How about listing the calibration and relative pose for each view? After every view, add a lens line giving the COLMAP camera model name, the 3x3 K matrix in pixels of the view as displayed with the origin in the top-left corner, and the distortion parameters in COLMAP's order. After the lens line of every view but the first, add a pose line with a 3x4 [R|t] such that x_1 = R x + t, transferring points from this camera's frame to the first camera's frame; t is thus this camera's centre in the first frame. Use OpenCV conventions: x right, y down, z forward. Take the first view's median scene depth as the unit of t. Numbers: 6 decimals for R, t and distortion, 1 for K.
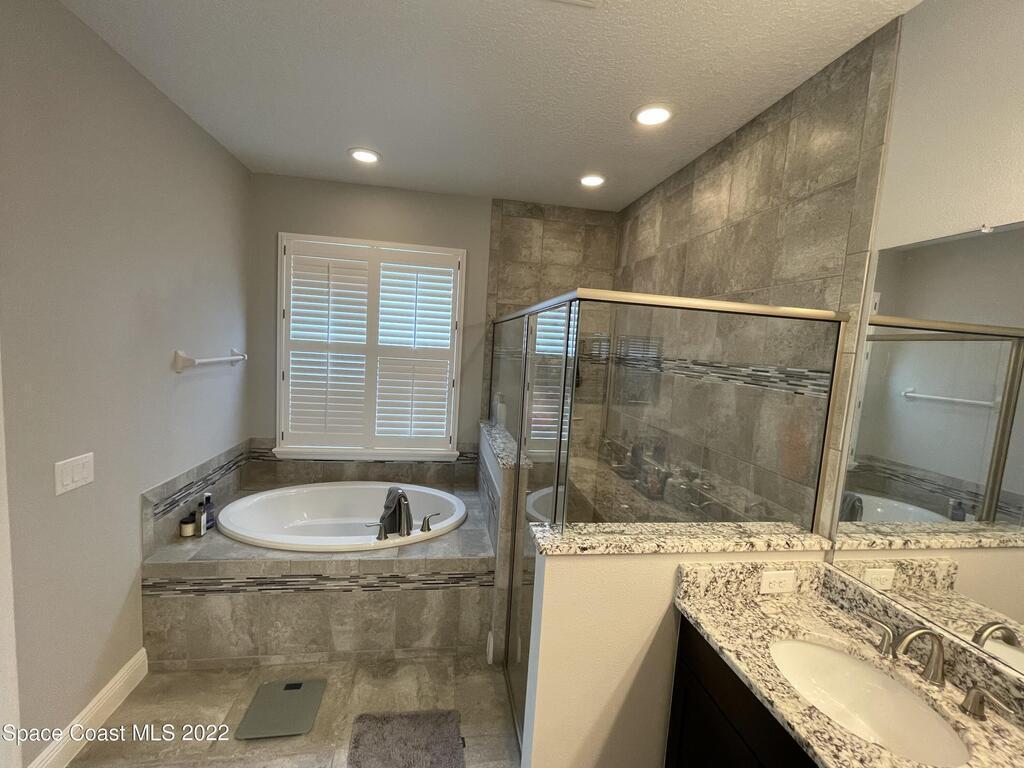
lens RADIAL K [[418.8, 0, 505.6], [0, 418.8, 383.6], [0, 0, 1]] dist [-0.002469, 0.000196]
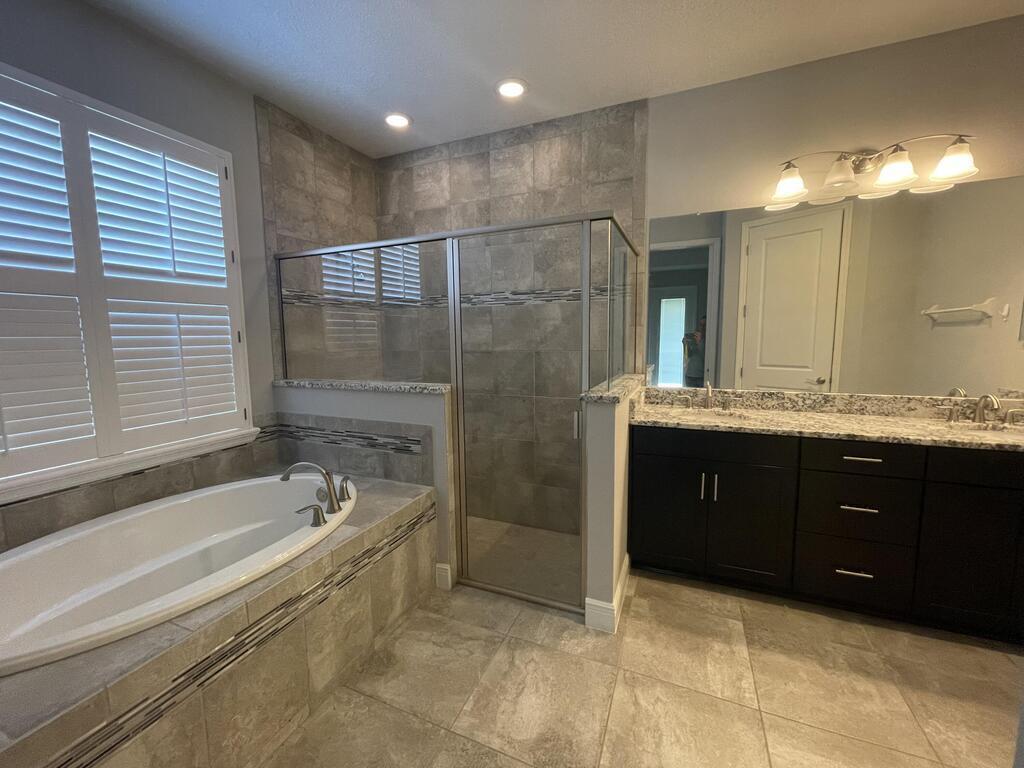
lens RADIAL K [[413.7, 0, 490.5], [0, 413.7, 379.9], [0, 0, 1]] dist [-0.003921, 0.001638]
pose [[0.546922, -0.151240, 0.823409, -0.724805], [0.122746, 0.987404, 0.099832, 0.083227], [-0.828137, 0.046470, 0.558597, 0.338326]]
